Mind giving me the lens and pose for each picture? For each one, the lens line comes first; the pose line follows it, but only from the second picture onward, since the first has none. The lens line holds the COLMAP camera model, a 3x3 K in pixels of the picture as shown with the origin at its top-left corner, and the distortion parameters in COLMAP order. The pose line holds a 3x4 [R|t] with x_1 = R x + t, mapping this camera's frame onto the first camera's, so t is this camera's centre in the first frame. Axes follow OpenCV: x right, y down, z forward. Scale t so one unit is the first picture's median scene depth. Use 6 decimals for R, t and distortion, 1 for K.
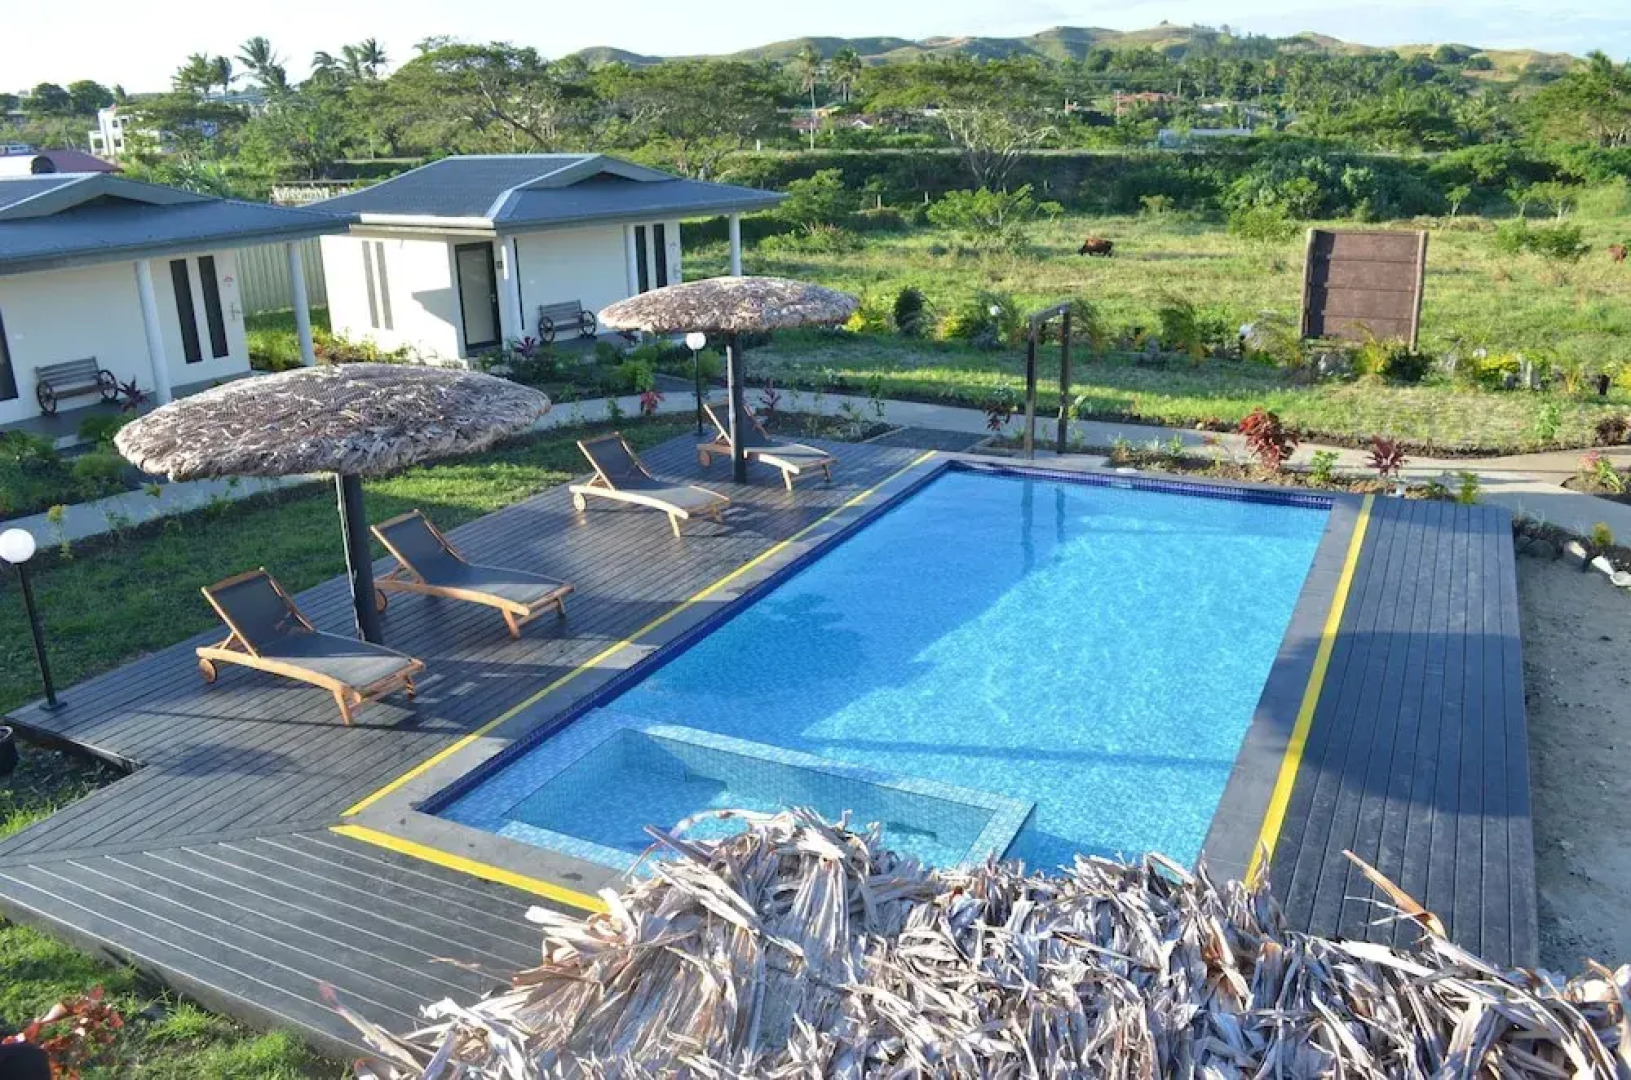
lens RADIAL K [[1282.3, 0, 815.5], [0, 1282.3, 540.0], [0, 0, 1]] dist [-0.005196, -0.069230]
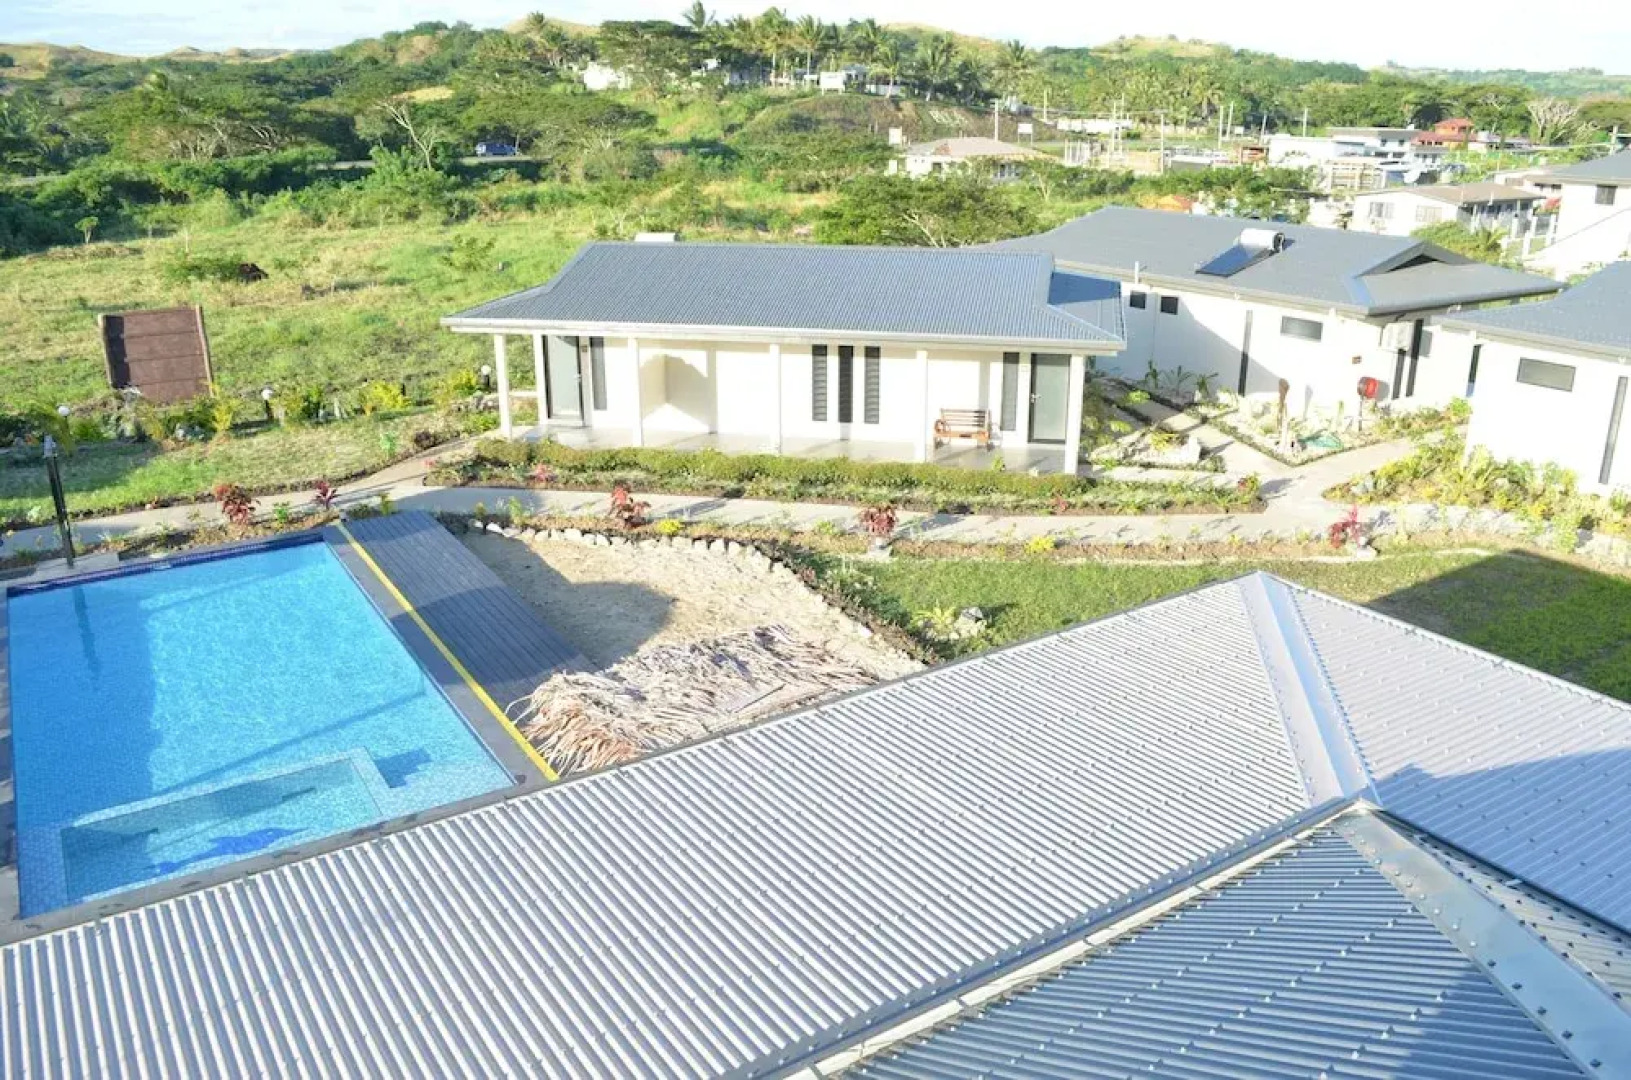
lens RADIAL K [[1282.3, 0, 815.5], [0, 1282.3, 540.0], [0, 0, 1]] dist [-0.005196, -0.069230]
pose [[0.536762, -0.266175, 0.800648, -0.332532], [0.263587, 0.954340, 0.140559, -0.058269], [-0.801504, 0.135594, 0.582414, -0.219671]]
